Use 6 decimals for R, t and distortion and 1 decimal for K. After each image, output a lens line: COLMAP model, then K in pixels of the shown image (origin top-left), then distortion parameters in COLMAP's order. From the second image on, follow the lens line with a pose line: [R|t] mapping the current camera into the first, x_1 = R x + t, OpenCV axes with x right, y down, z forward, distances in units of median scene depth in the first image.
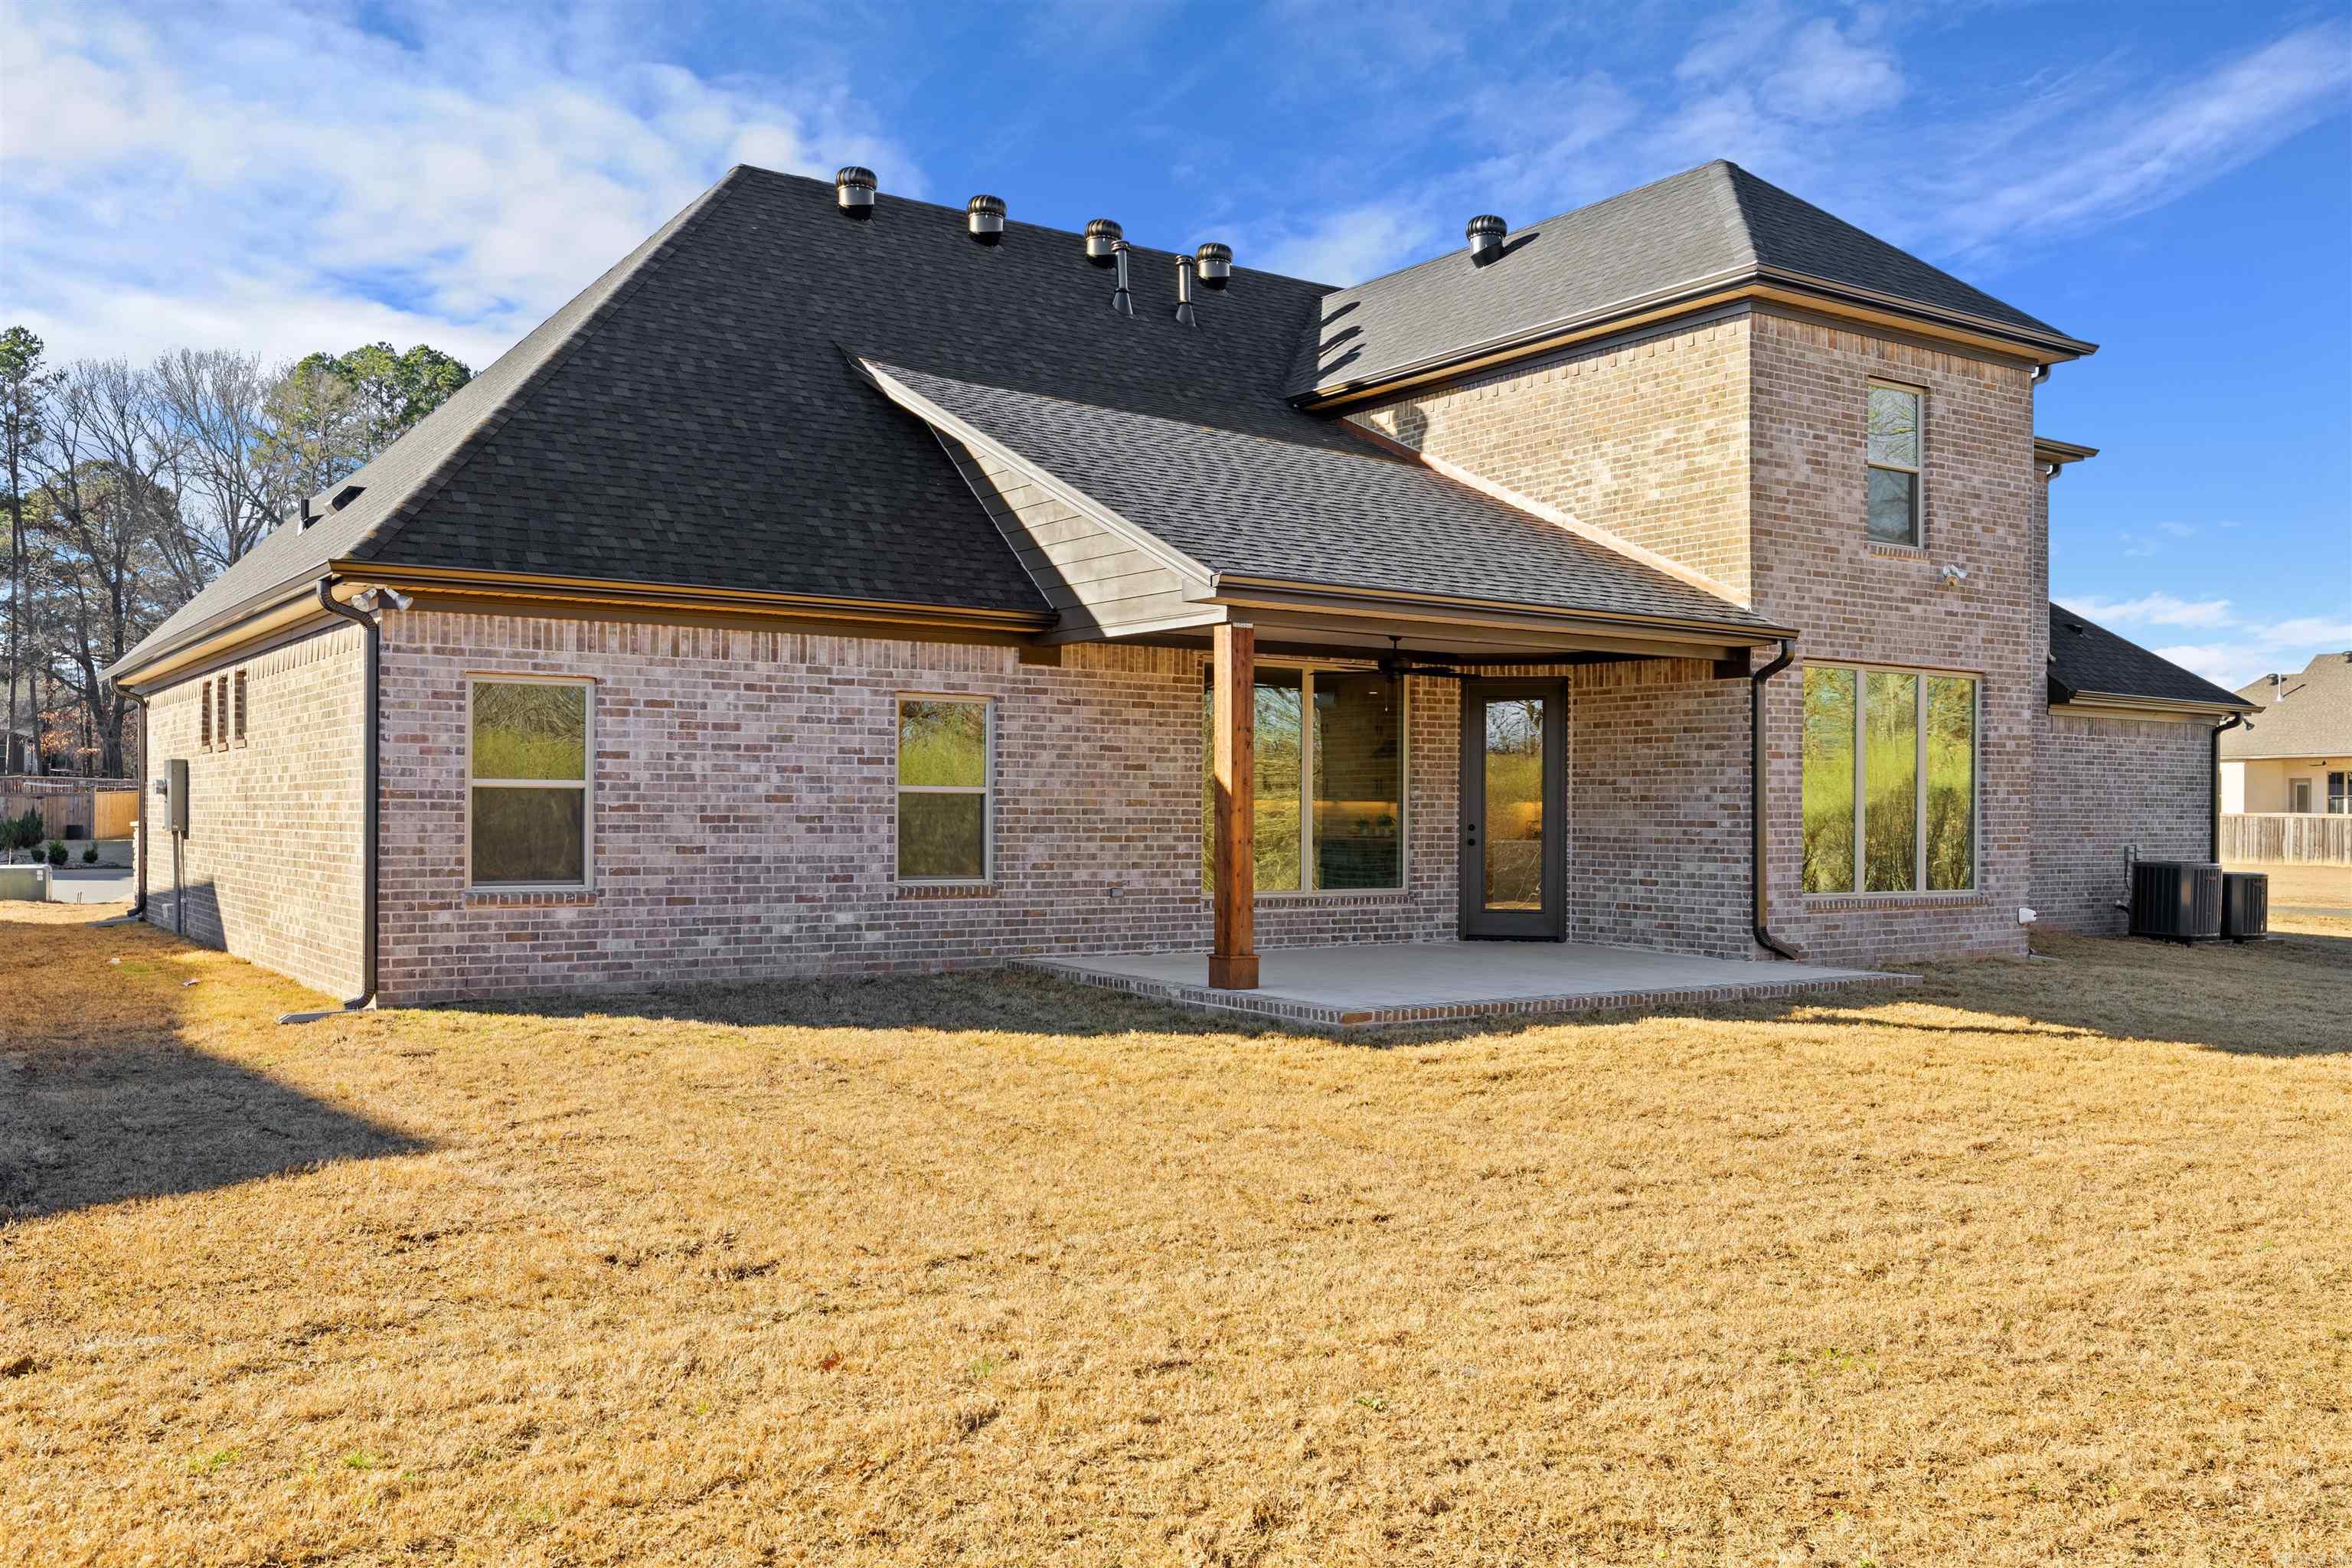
lens RADIAL K [[1964.3, 0, 1175.7], [0, 1964.3, 716.2], [0, 0, 1]] dist [-0.009119, 0.011275]
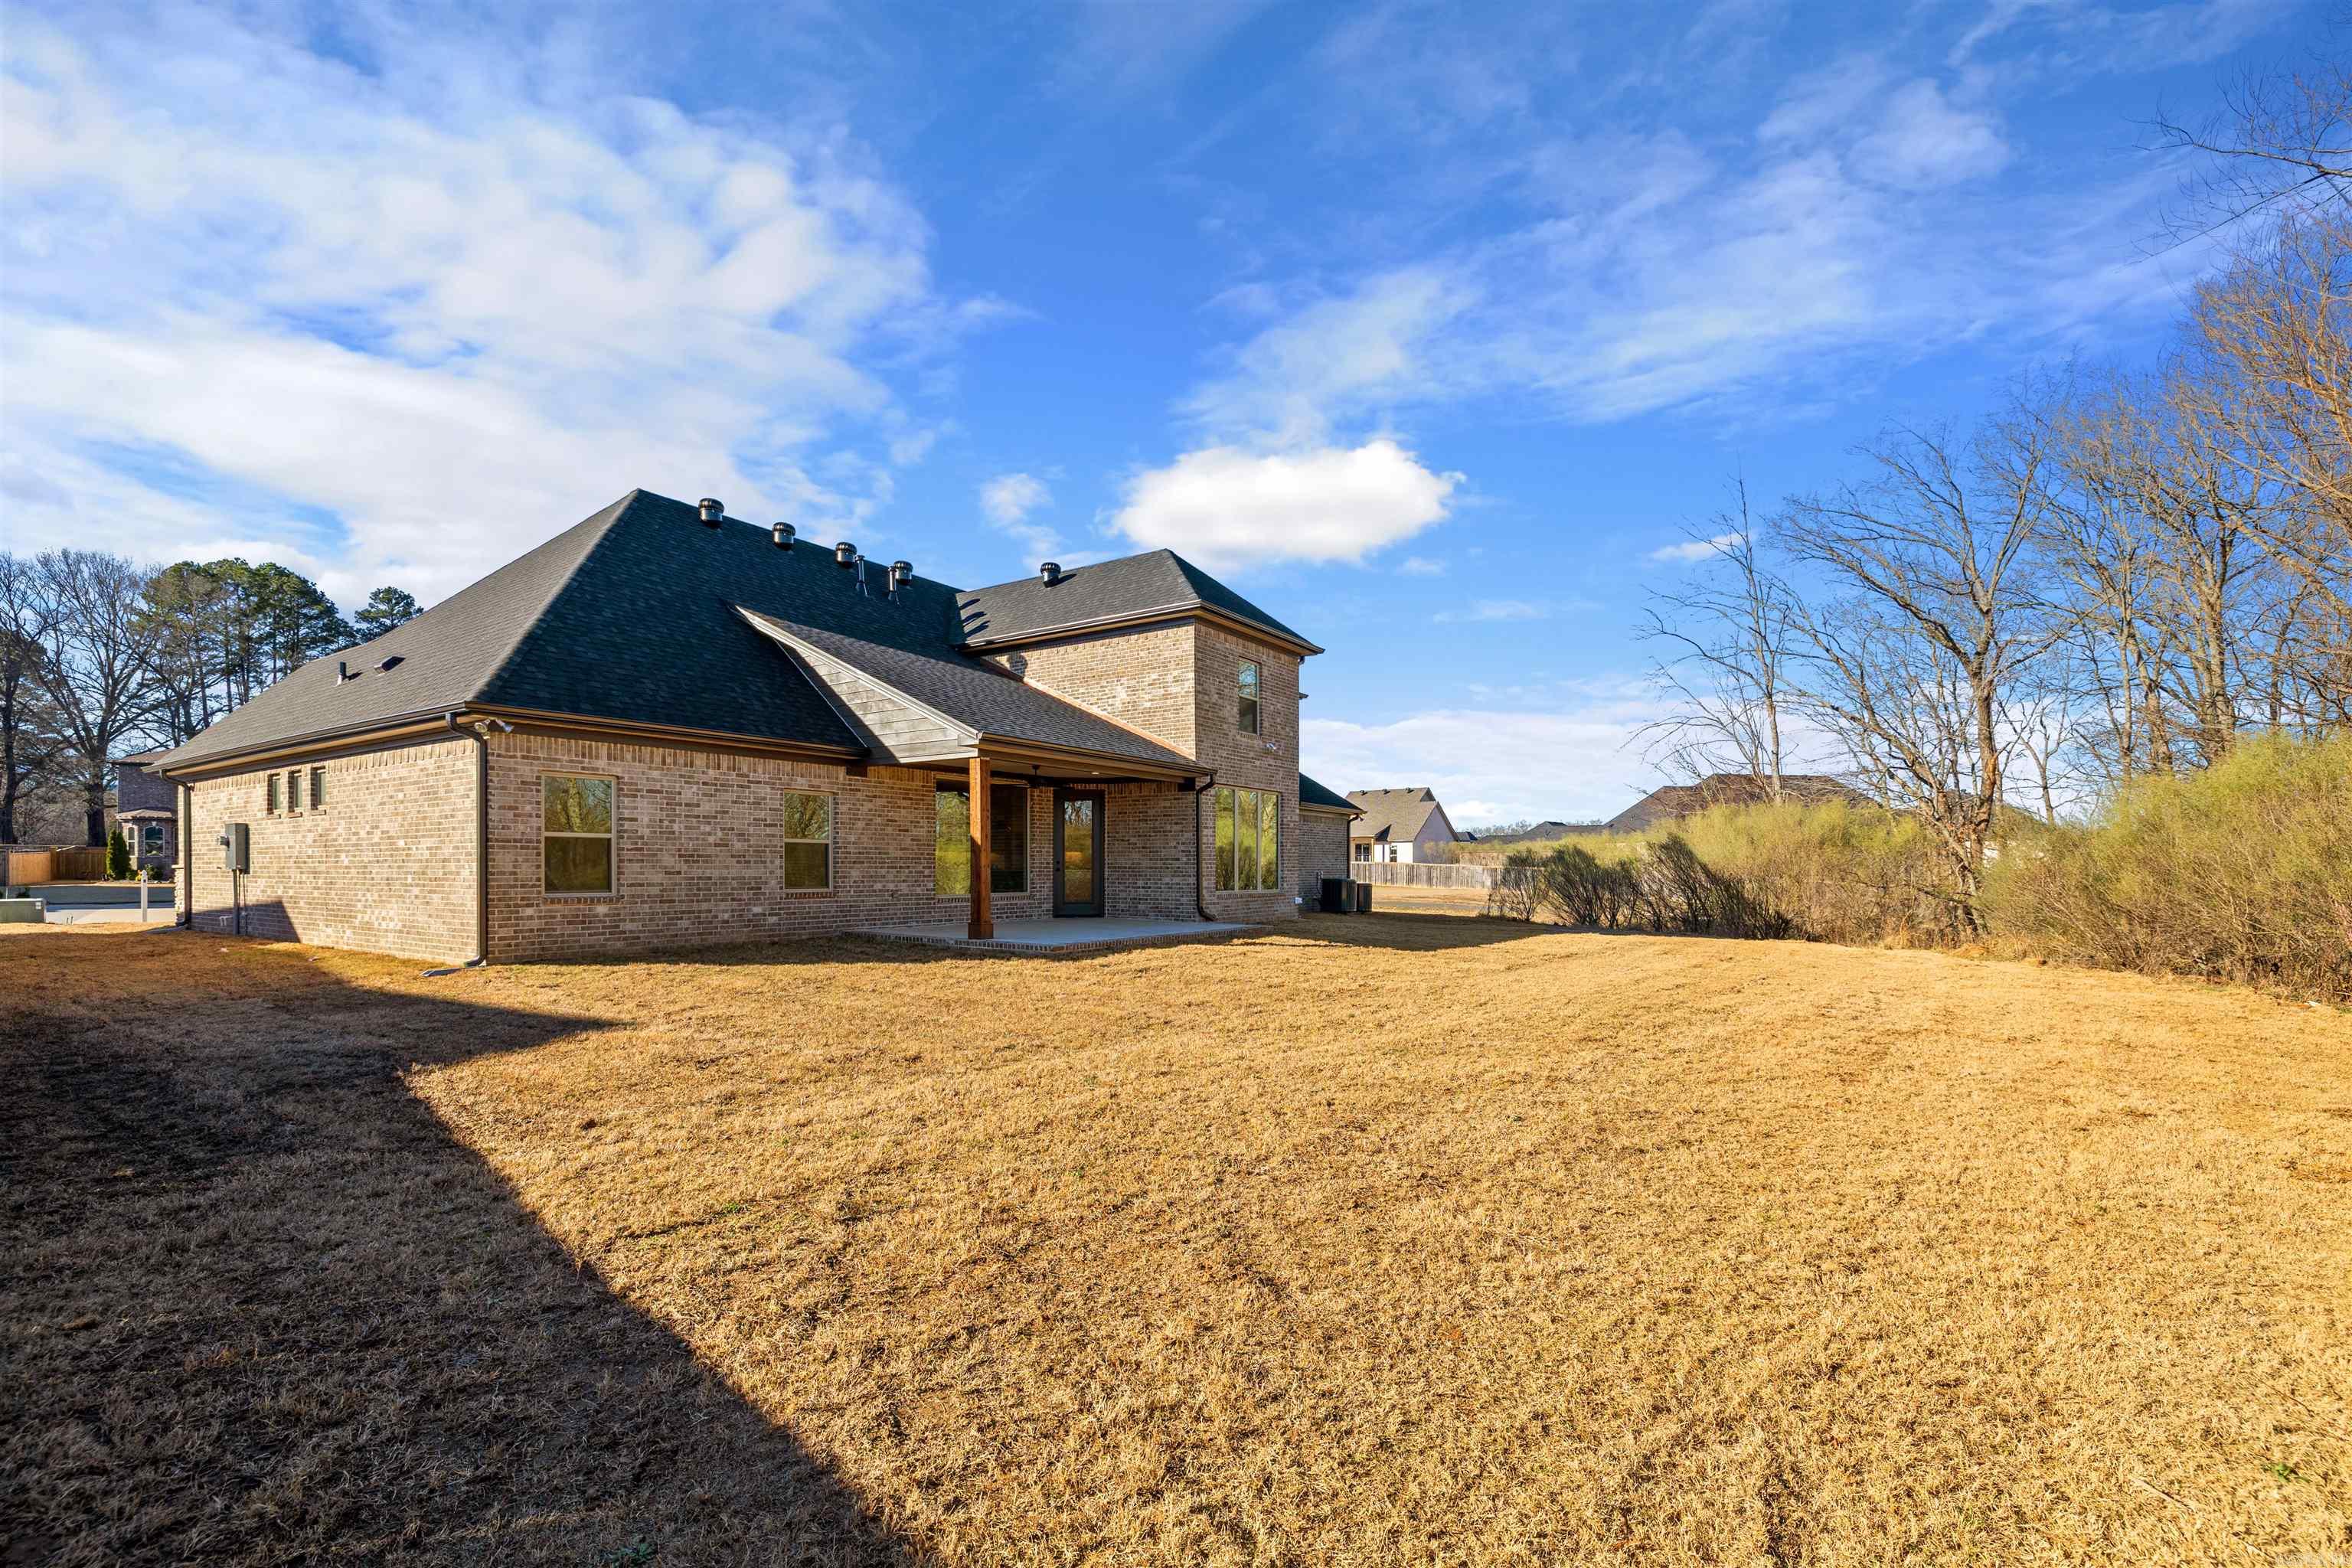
lens RADIAL K [[1007.9, 0, 1200.8], [0, 1007.9, 799.0], [0, 0, 1]] dist [0.002242, 0.000225]
pose [[0.926765, 0.018795, 0.375170, -0.127010], [-0.012763, 0.999746, -0.018557, 0.009797], [-0.375424, 0.012409, 0.926770, -0.034581]]
